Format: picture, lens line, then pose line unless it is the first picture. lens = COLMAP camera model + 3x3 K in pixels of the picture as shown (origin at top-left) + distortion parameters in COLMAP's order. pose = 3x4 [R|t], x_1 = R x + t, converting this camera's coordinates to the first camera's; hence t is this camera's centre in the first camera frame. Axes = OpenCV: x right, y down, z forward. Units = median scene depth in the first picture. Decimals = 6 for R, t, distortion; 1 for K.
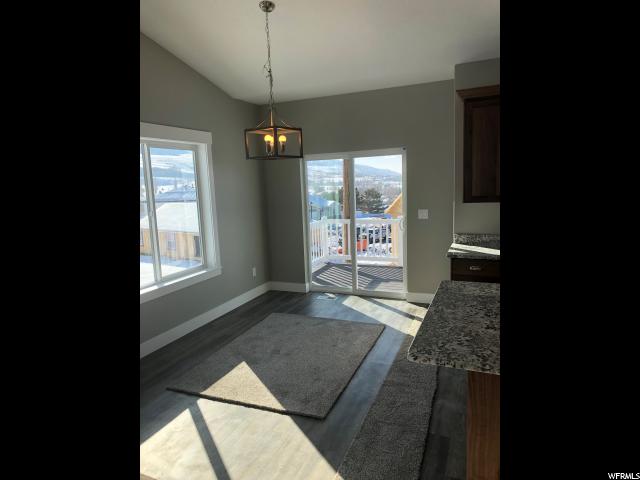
lens RADIAL K [[403.2, 0, 320.0], [0, 403.2, 240.0], [0, 0, 1]] dist [0.043276, -0.000266]
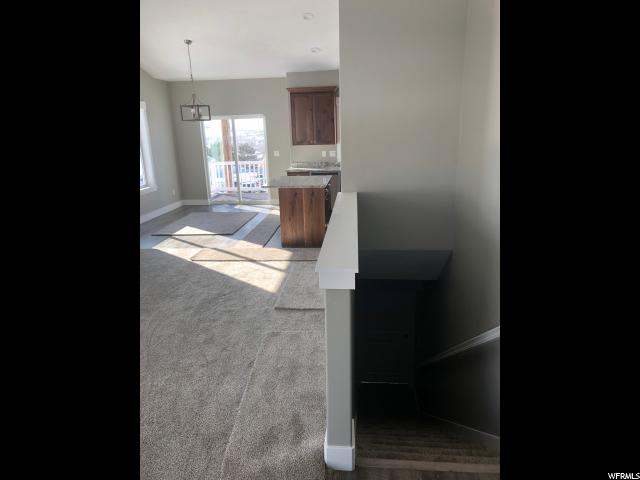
lens RADIAL K [[403.2, 0, 320.0], [0, 403.2, 240.0], [0, 0, 1]] dist [0.043276, -0.000266]
pose [[0.954061, -0.066012, 0.292250, -0.107655], [0.034877, 0.993264, 0.110496, 0.124655], [-0.297576, -0.095227, 0.949937, -0.782987]]
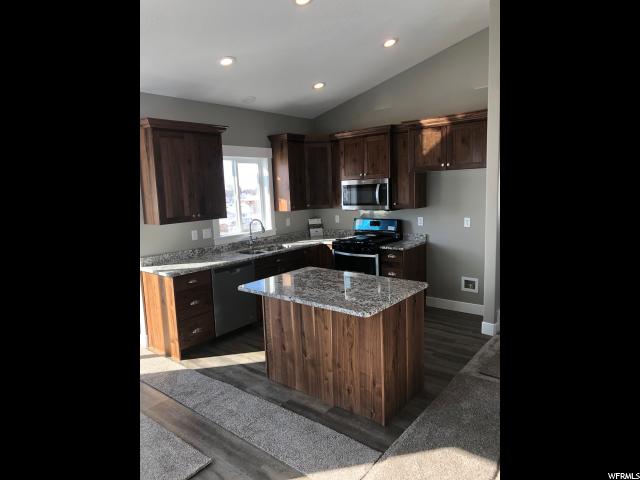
lens RADIAL K [[403.2, 0, 320.0], [0, 403.2, 240.0], [0, 0, 1]] dist [0.043276, -0.000266]
pose [[0.283149, -0.105540, 0.953251, -0.431747], [0.171654, 0.983455, 0.057897, -0.034855], [-0.943590, 0.147236, 0.296581, 0.244233]]
